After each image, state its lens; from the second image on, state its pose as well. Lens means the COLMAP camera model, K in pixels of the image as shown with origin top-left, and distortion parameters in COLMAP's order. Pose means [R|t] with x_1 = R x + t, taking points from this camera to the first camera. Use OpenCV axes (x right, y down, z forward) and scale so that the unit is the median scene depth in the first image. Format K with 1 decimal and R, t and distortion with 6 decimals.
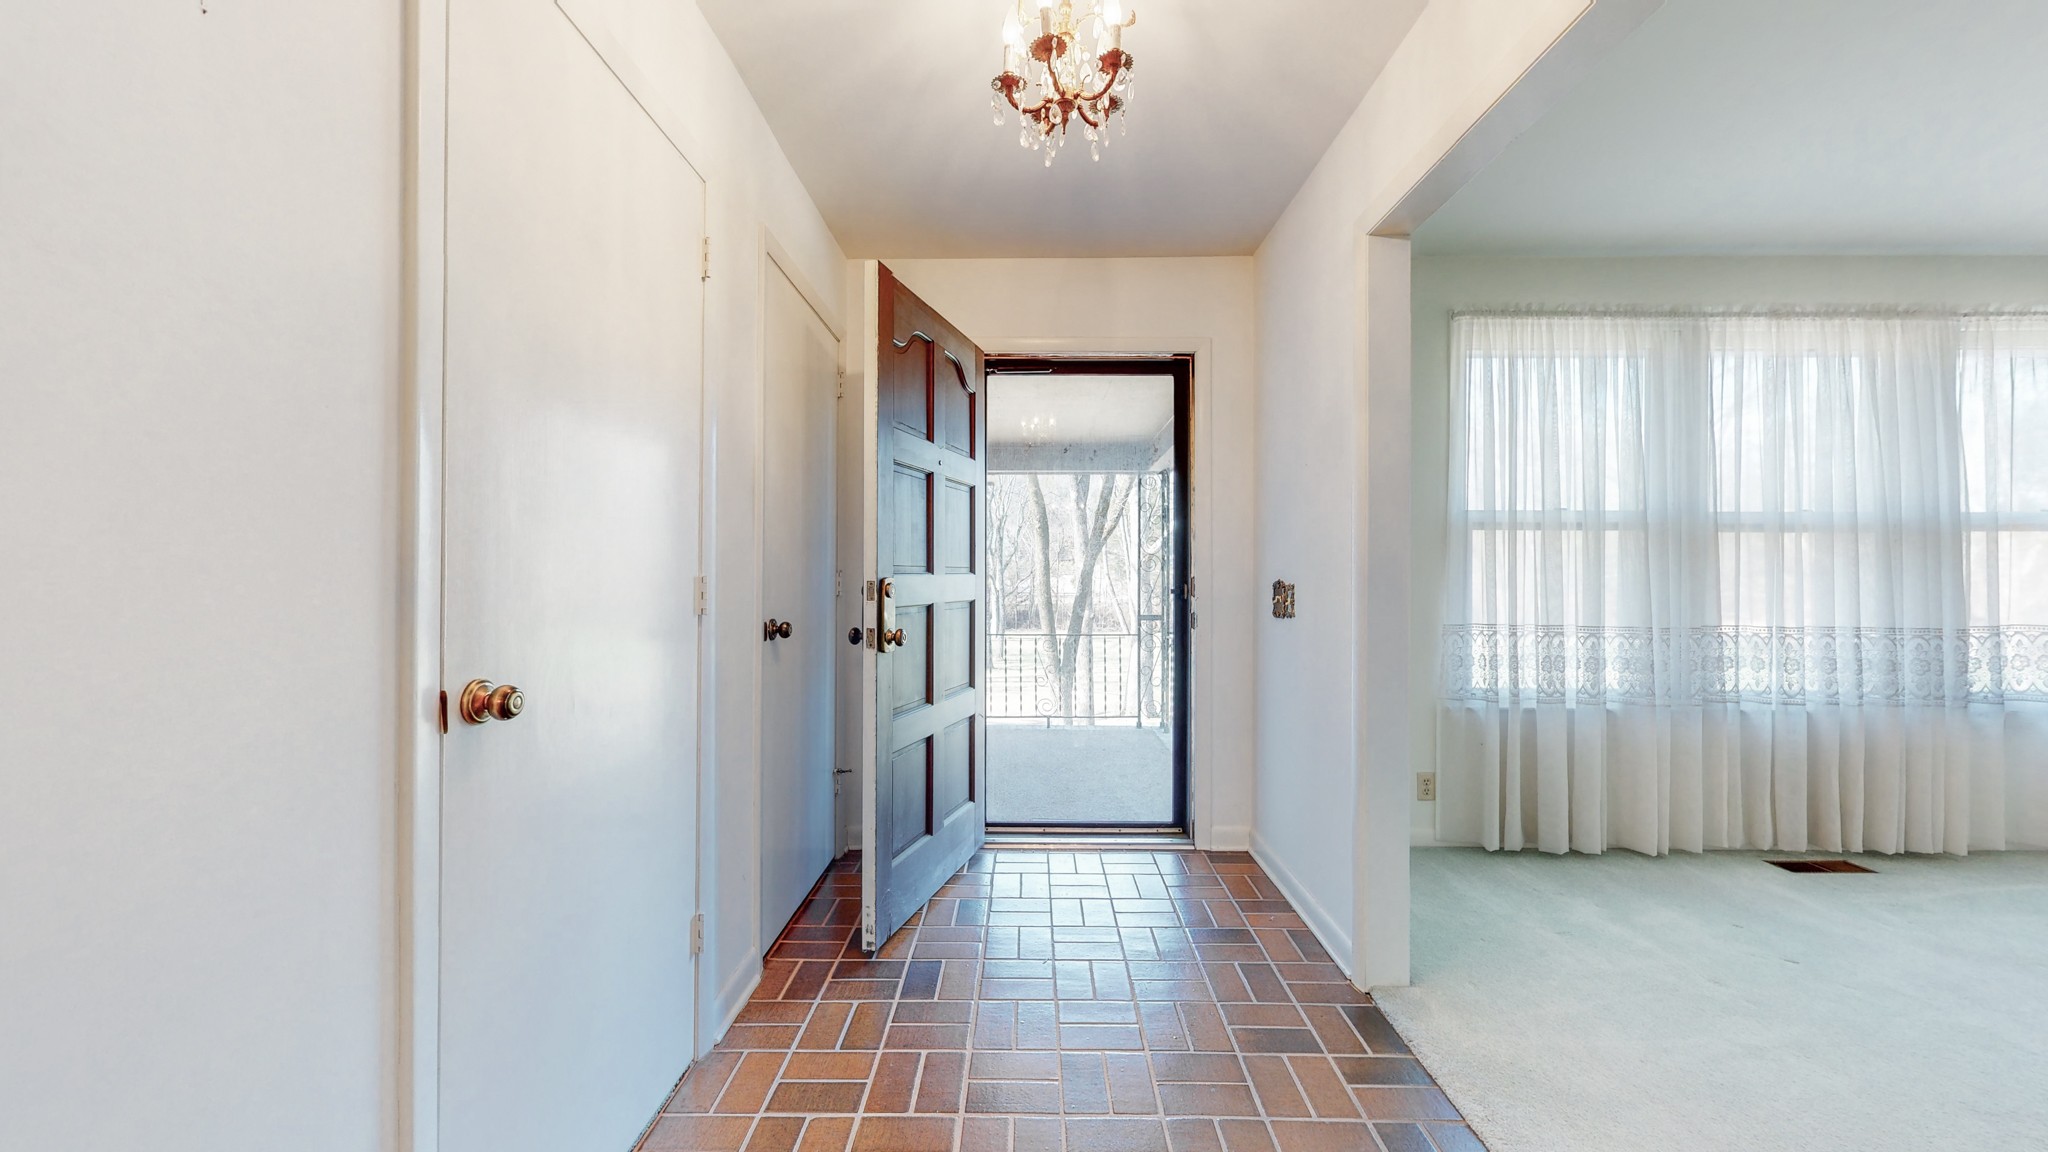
lens RADIAL K [[752.1, 0, 1024.0], [0, 752.1, 576.0], [0, 0, 1]] dist [-0.000792, -0.000046]
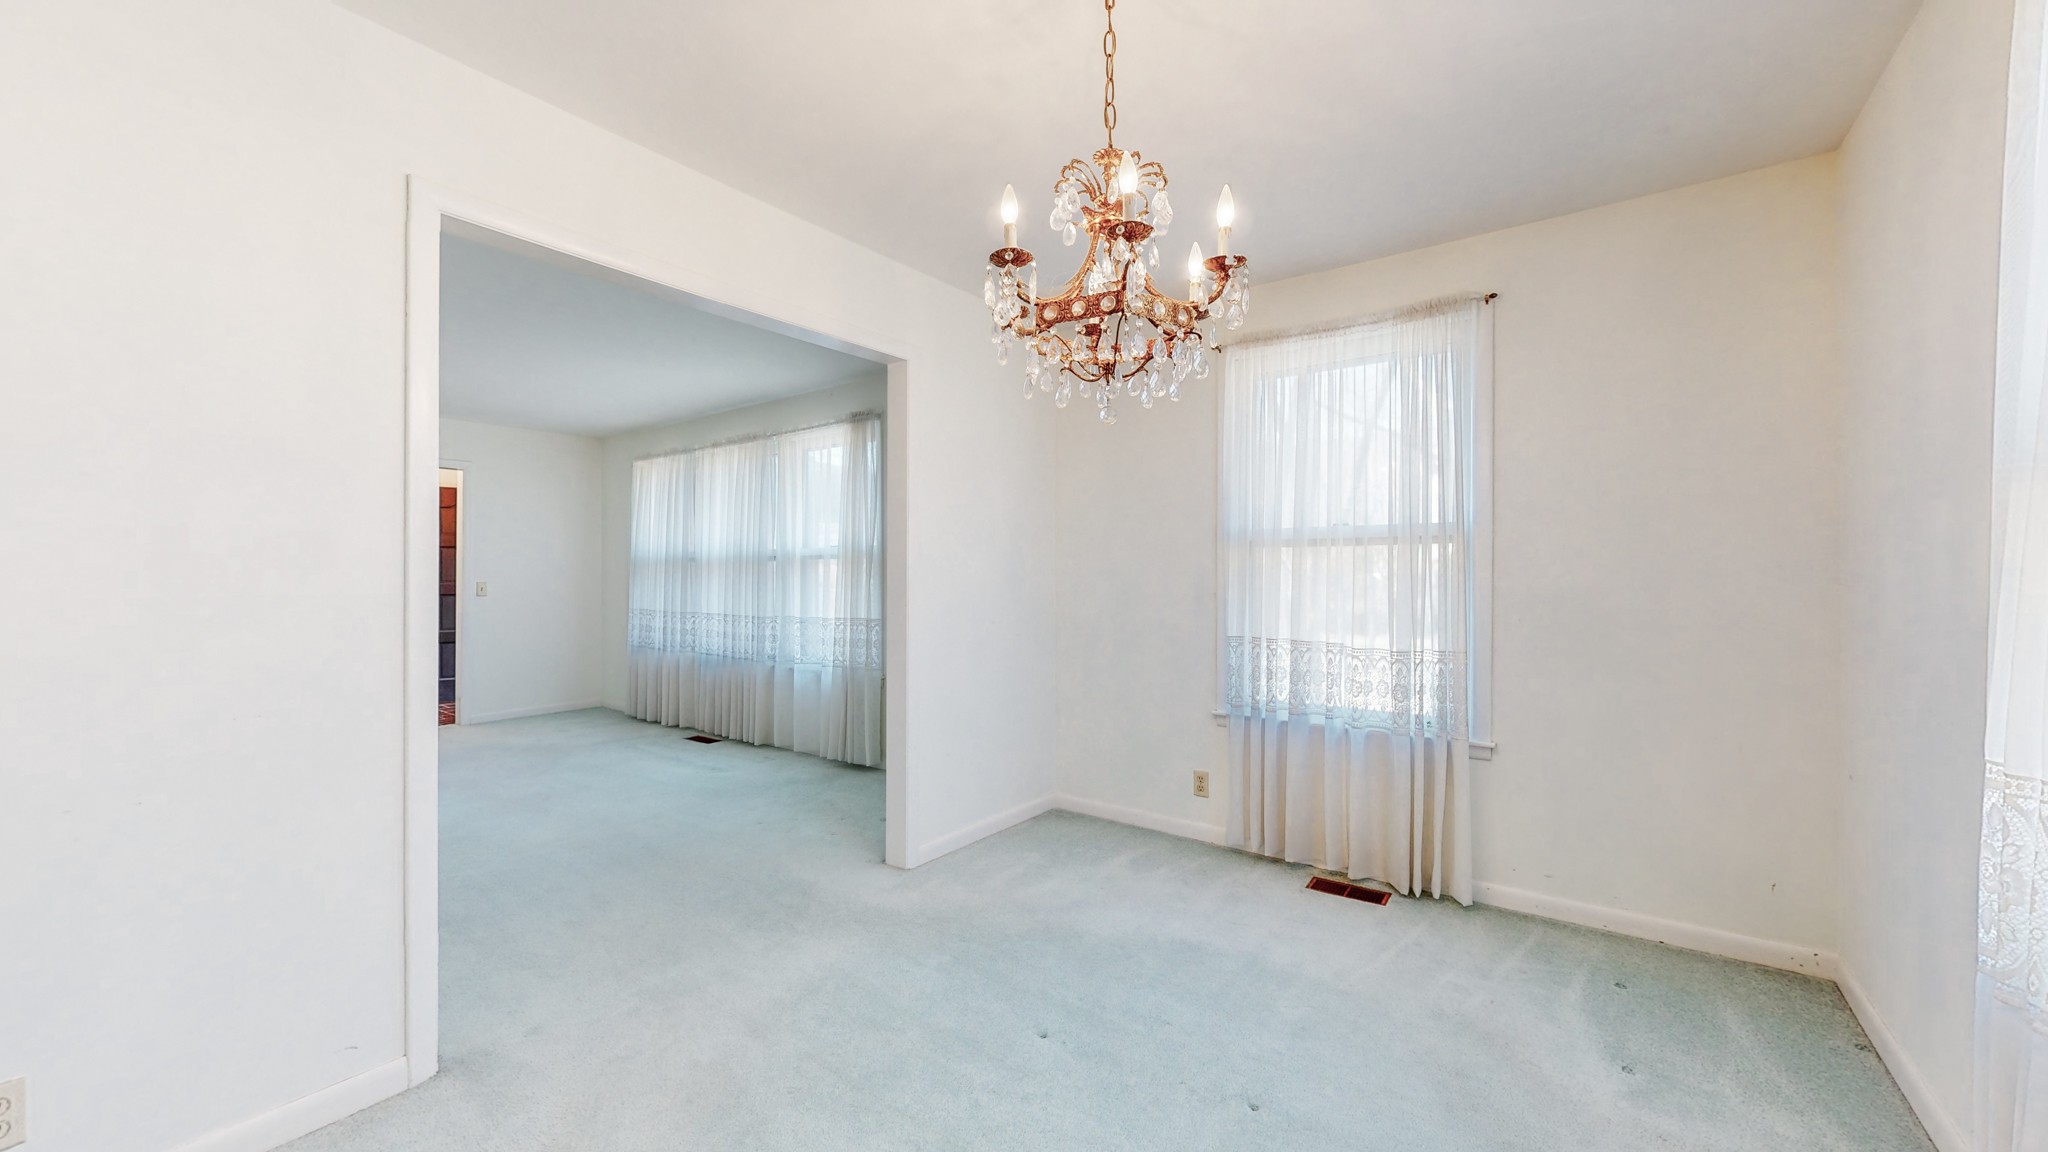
lens RADIAL K [[723.5, 0, 1013.5], [0, 723.5, 573.1], [0, 0, 1]] dist [-0.001426, -0.000131]
pose [[0.819398, -0.003635, -0.573213, 2.219728], [-0.011334, 0.999682, -0.022541, 0.002968], [0.573112, 0.024967, 0.819096, -0.040122]]
